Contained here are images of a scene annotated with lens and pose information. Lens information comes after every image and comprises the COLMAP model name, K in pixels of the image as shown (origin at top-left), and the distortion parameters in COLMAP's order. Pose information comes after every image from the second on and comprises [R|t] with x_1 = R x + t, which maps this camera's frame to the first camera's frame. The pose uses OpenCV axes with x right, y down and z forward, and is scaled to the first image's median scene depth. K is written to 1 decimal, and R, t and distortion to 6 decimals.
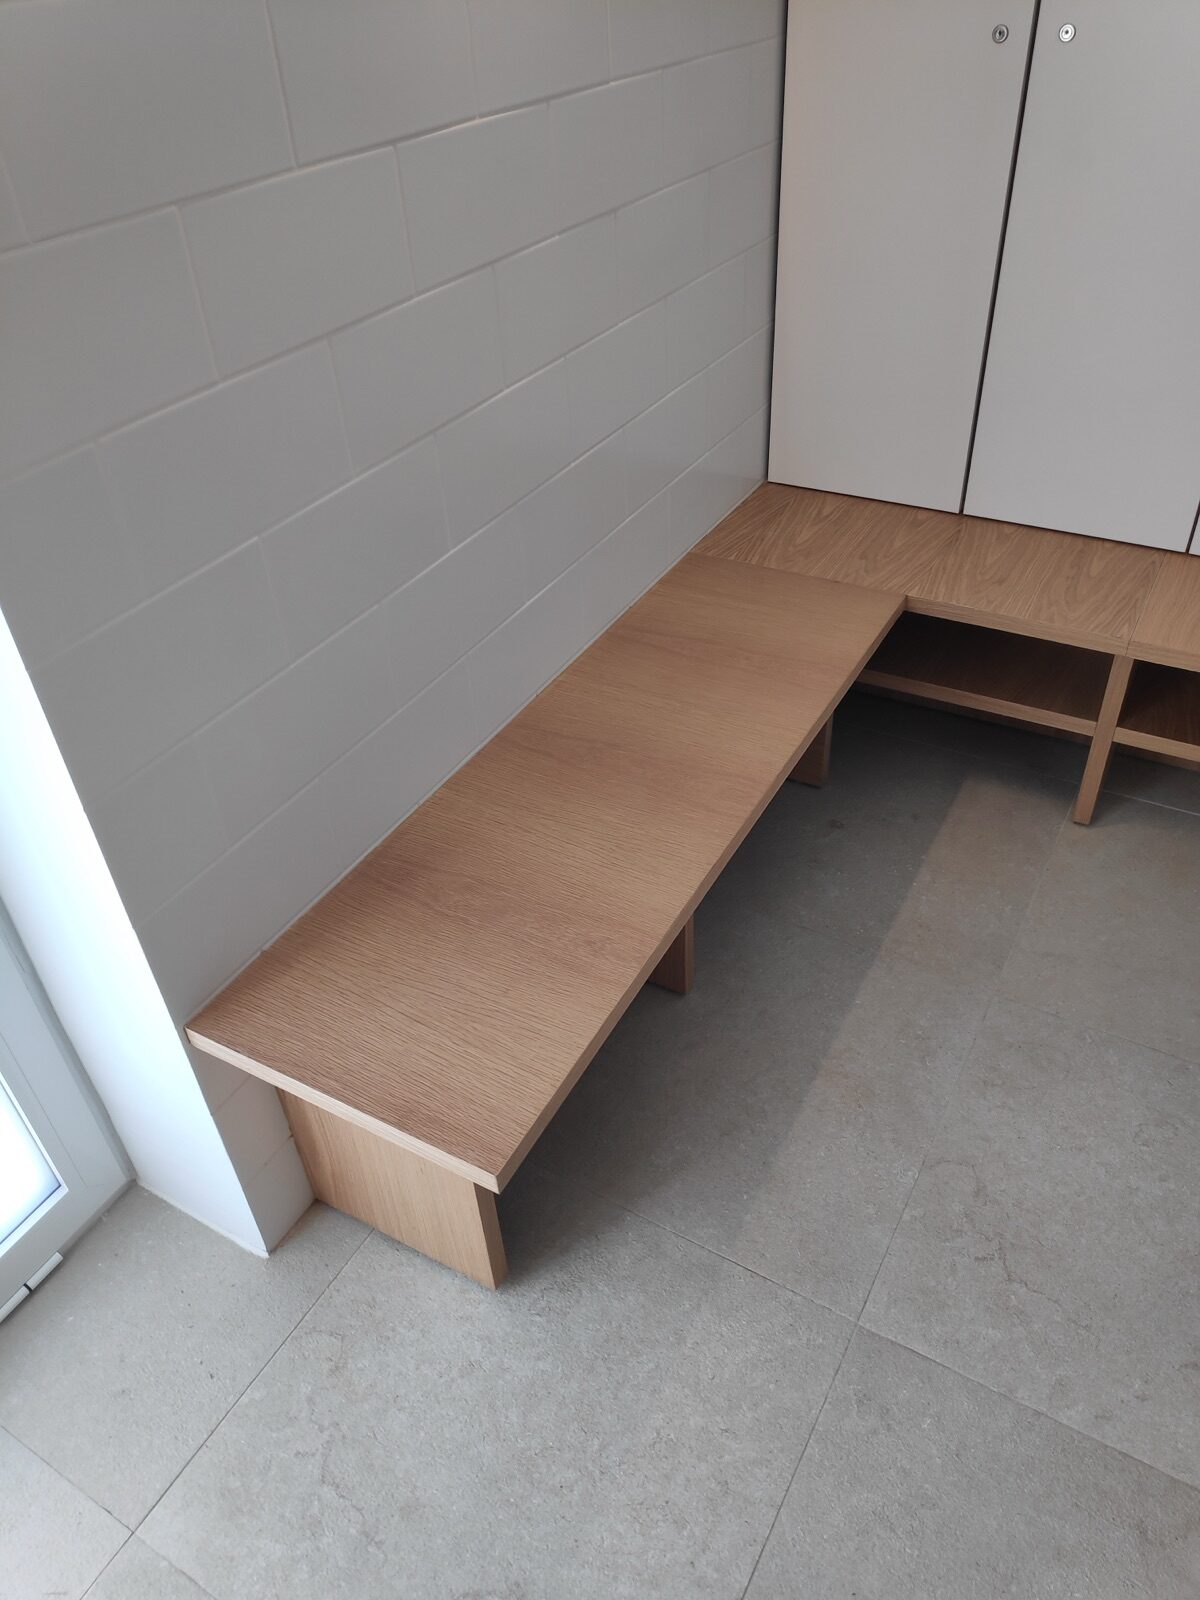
lens RADIAL K [[1152.6, 0, 600.0], [0, 1152.6, 800.0], [0, 0, 1]] dist [0.028125, -0.068201]
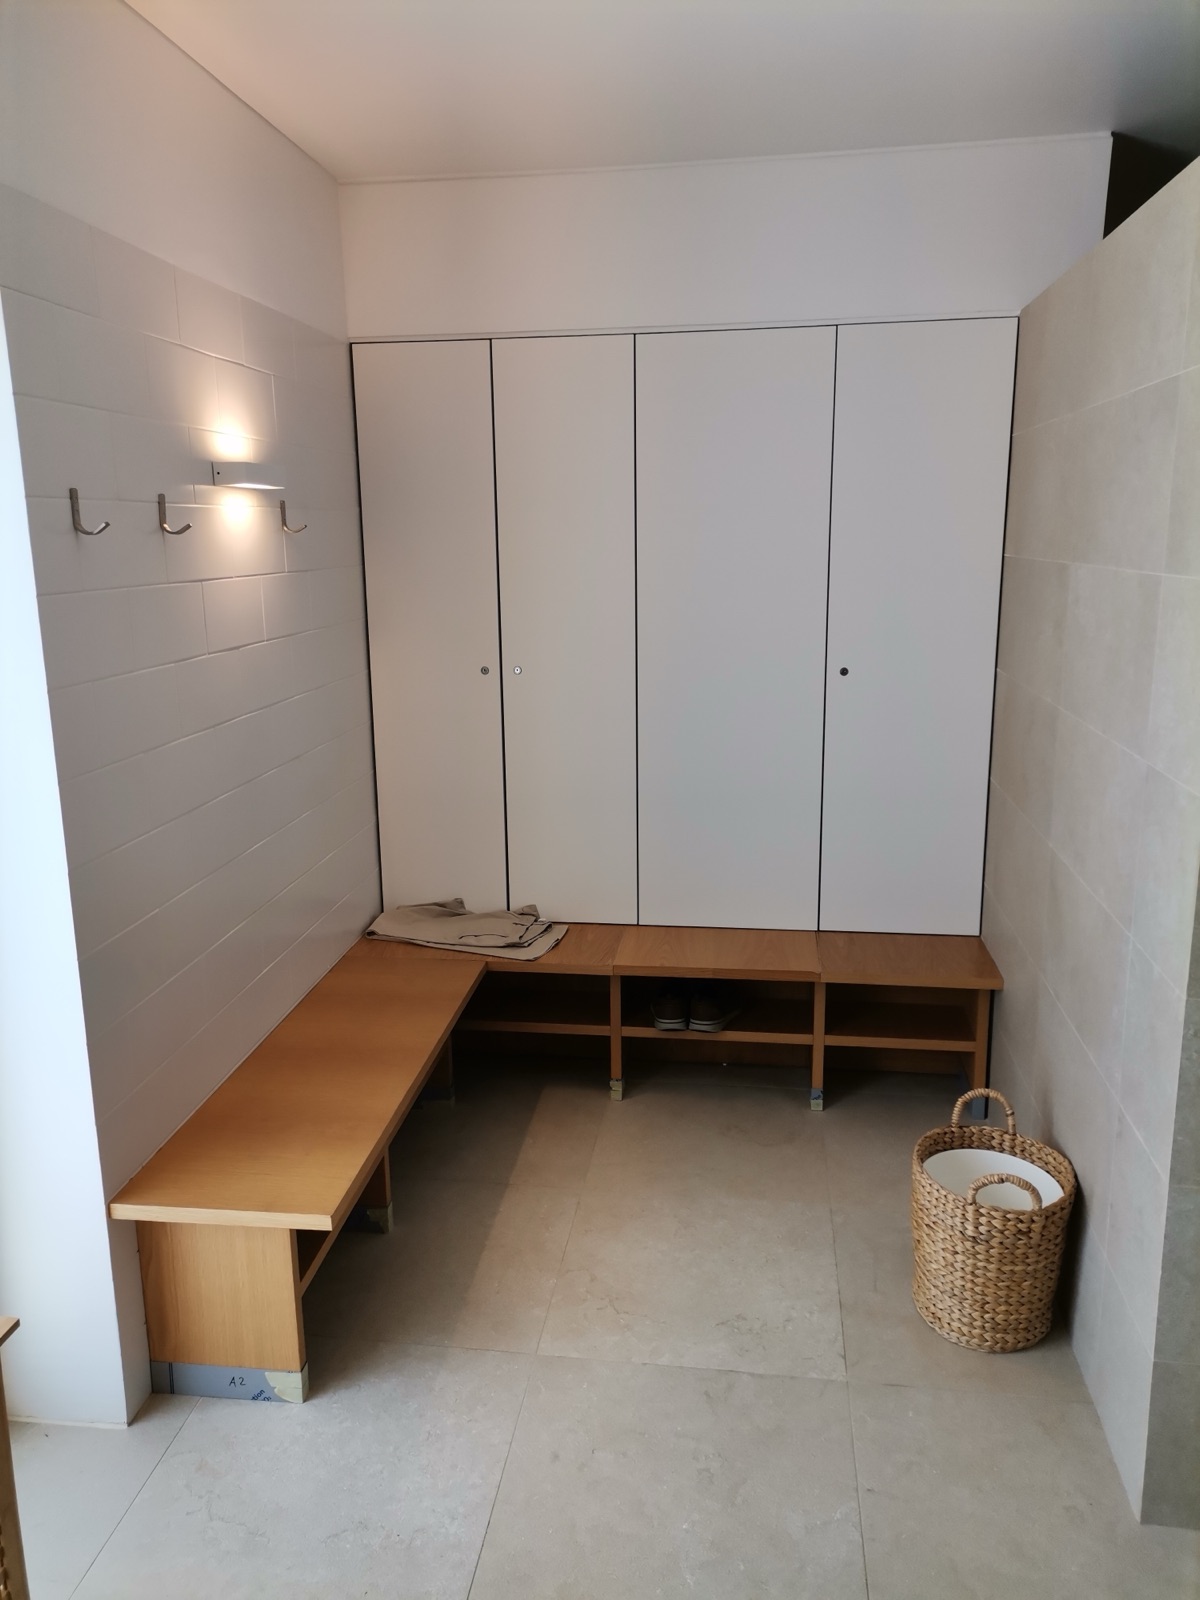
lens RADIAL K [[1204.9, 0, 600.0], [0, 1204.9, 800.0], [0, 0, 1]] dist [0.038165, -0.008521]
pose [[0.925001, -0.047044, 0.377040, -0.295464], [0.207676, 0.893567, -0.398005, 0.447140], [-0.318187, 0.446457, 0.836321, -0.787956]]
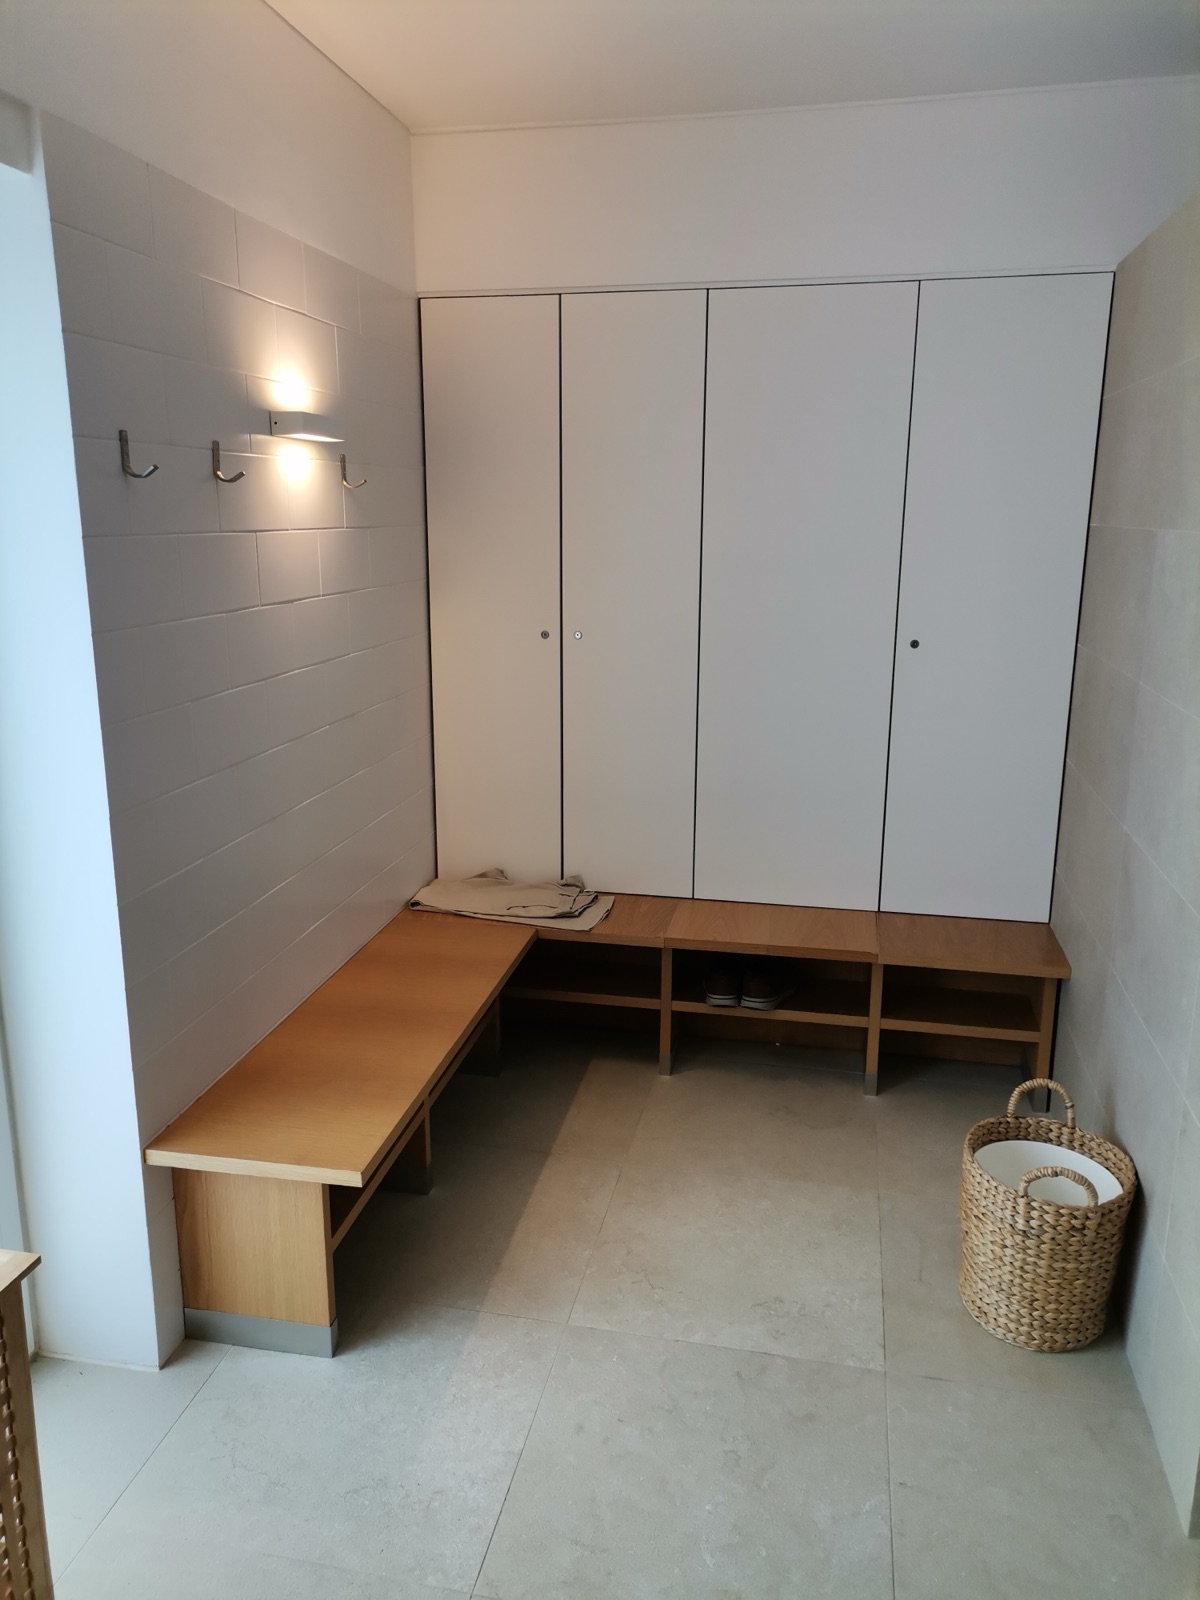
lens RADIAL K [[1204.9, 0, 600.0], [0, 1204.9, 800.0], [0, 0, 1]] dist [0.038165, -0.008521]
pose [[0.948256, -0.022729, 0.316692, -0.245600], [0.153666, 0.905689, -0.395113, 0.458563], [-0.277844, 0.423333, 0.862318, -0.755665]]
